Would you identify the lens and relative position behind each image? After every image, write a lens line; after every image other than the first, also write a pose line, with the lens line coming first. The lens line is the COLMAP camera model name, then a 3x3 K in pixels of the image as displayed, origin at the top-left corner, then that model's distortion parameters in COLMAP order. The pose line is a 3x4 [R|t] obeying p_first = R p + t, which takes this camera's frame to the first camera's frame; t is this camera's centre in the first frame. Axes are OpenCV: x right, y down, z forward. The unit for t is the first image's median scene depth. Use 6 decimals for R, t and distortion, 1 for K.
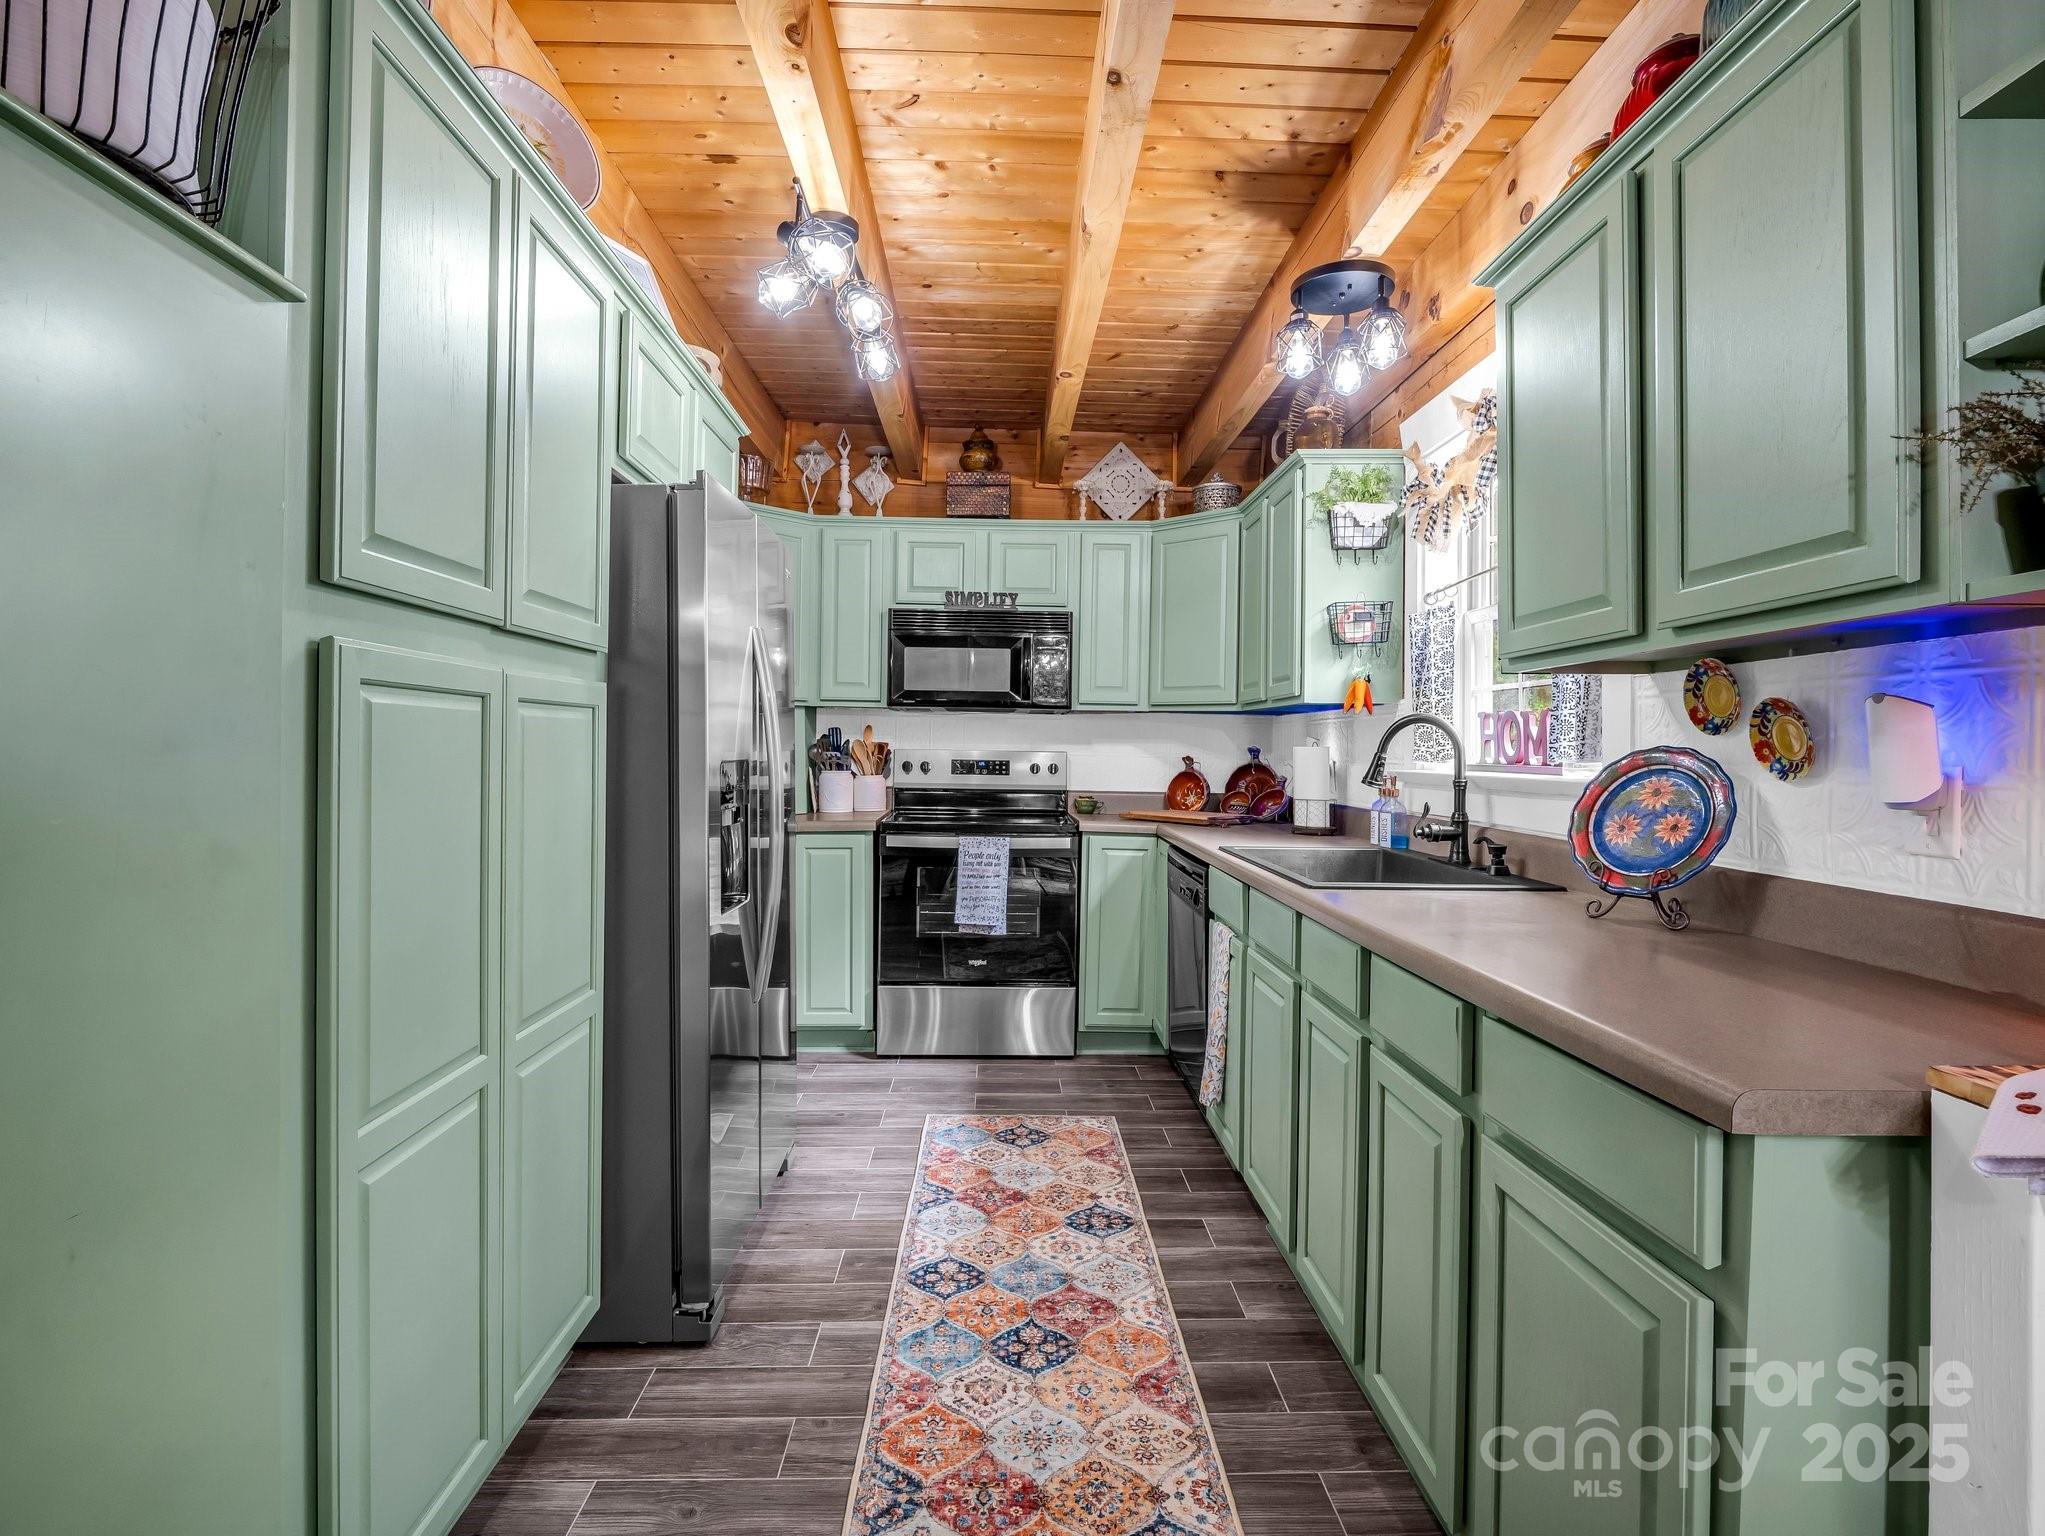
lens RADIAL K [[1029.2, 0, 1028.4], [0, 1029.2, 759.4], [0, 0, 1]] dist [0.000842, 0.000027]
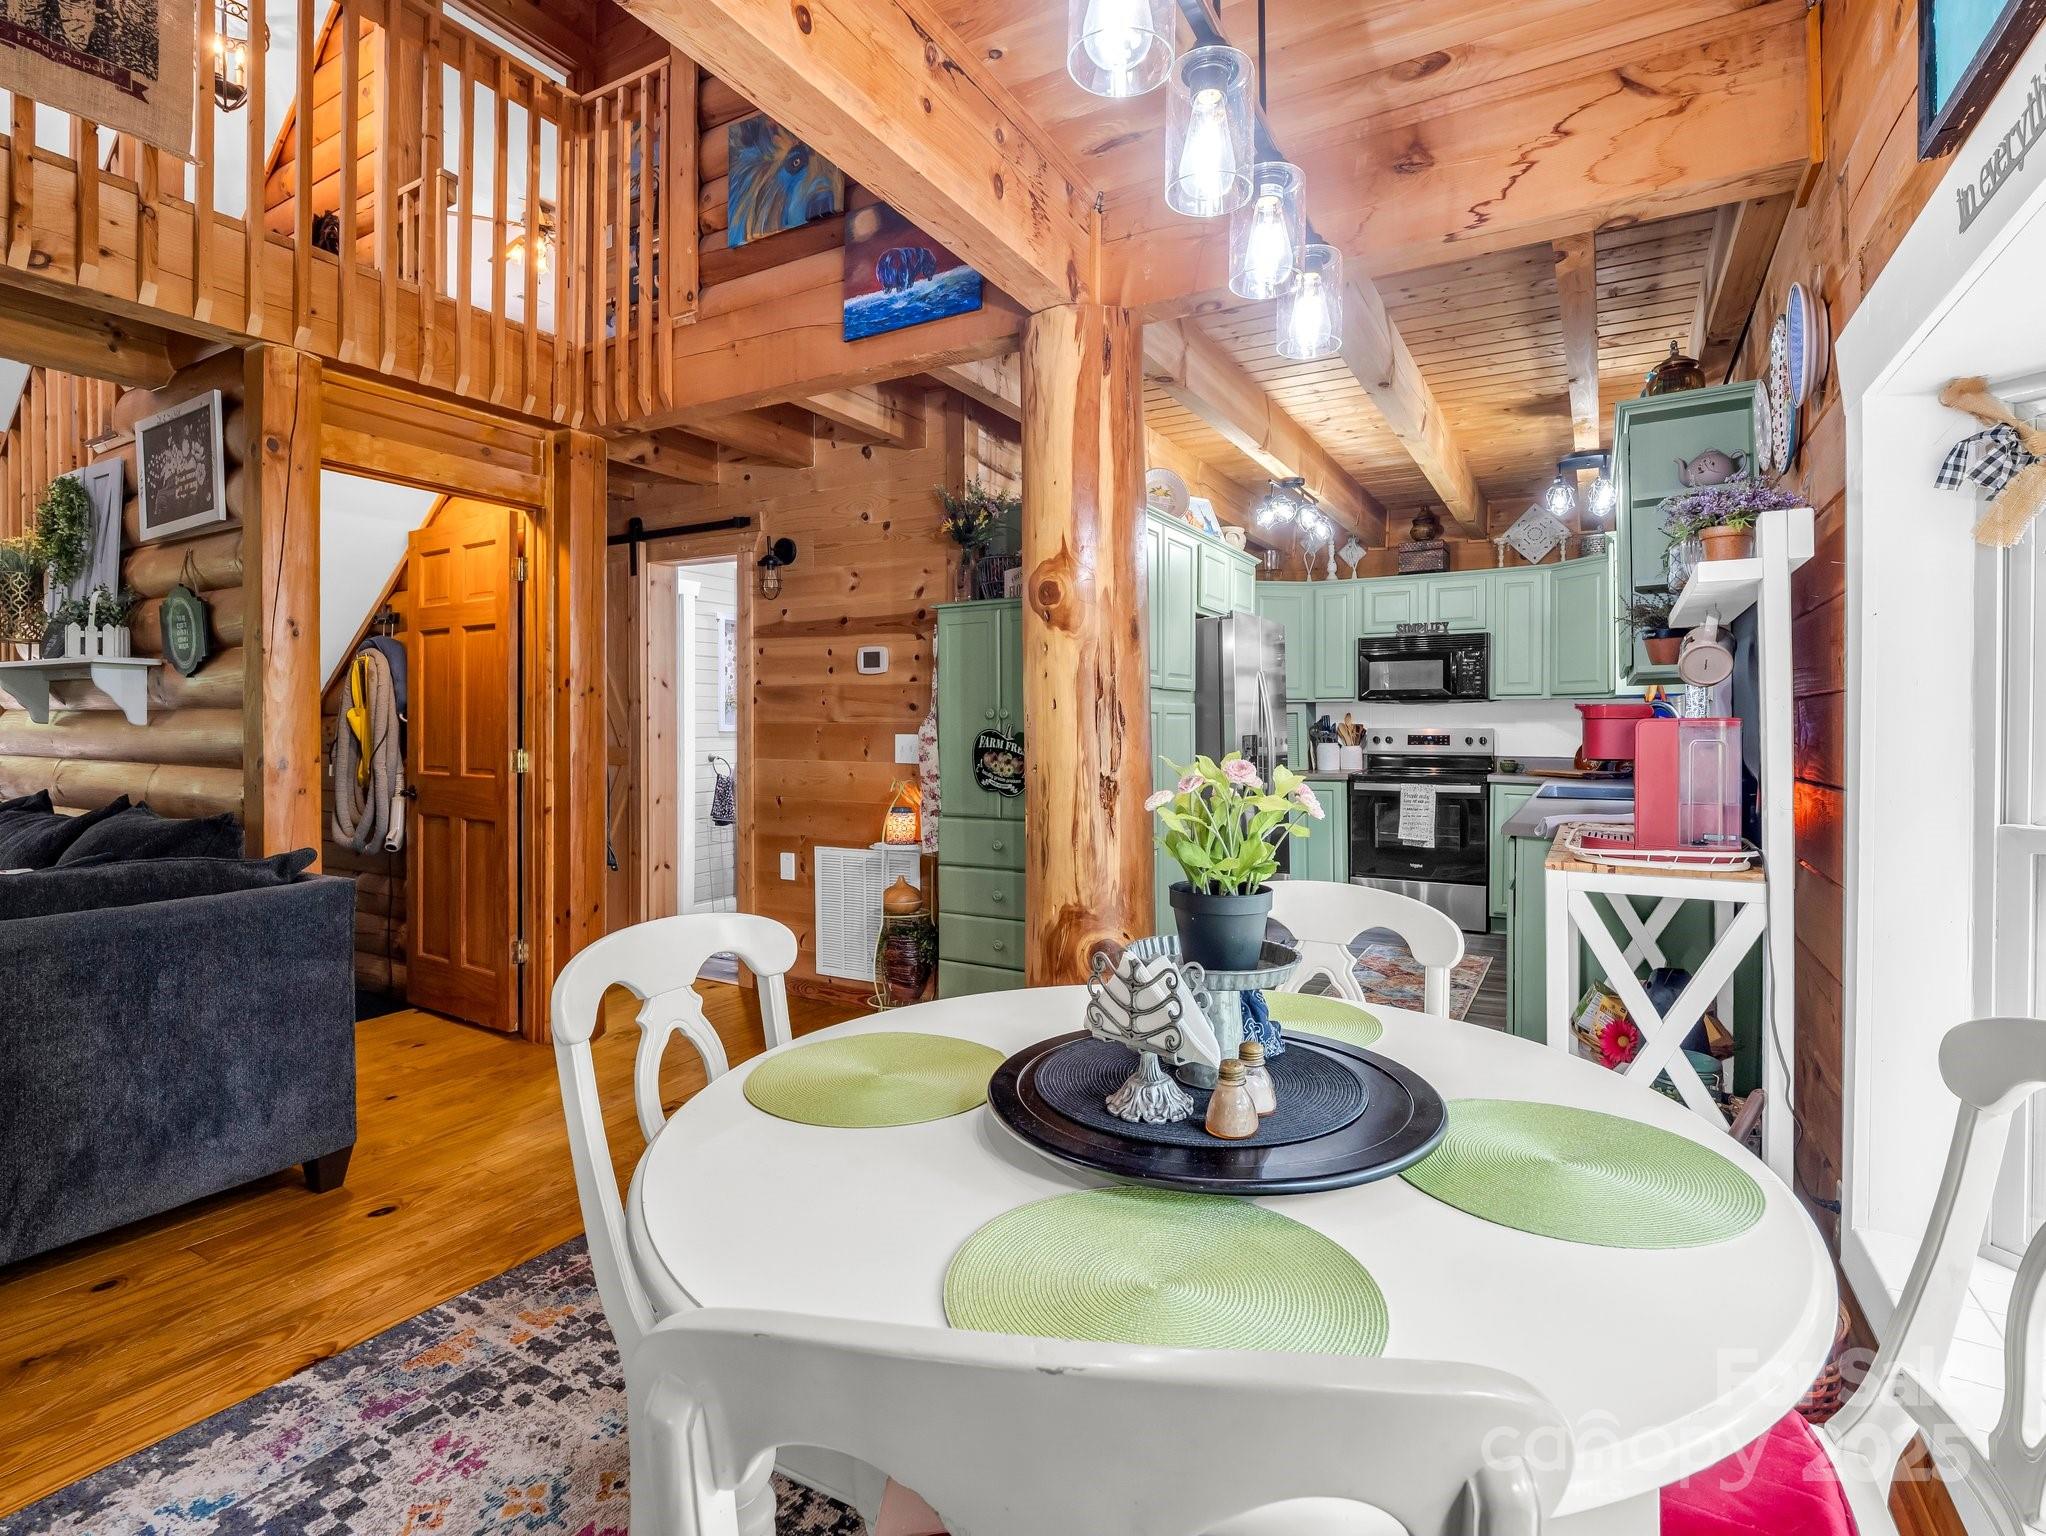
lens RADIAL K [[1029.7, 0, 1022.1], [0, 1029.7, 748.2], [0, 0, 1]] dist [0.000842, 0.000027]
pose [[0.859631, -0.006123, -0.510878, 0.213626], [0.009882, 0.999940, 0.004643, 0.007292], [0.510819, -0.009039, 0.859641, -0.576824]]
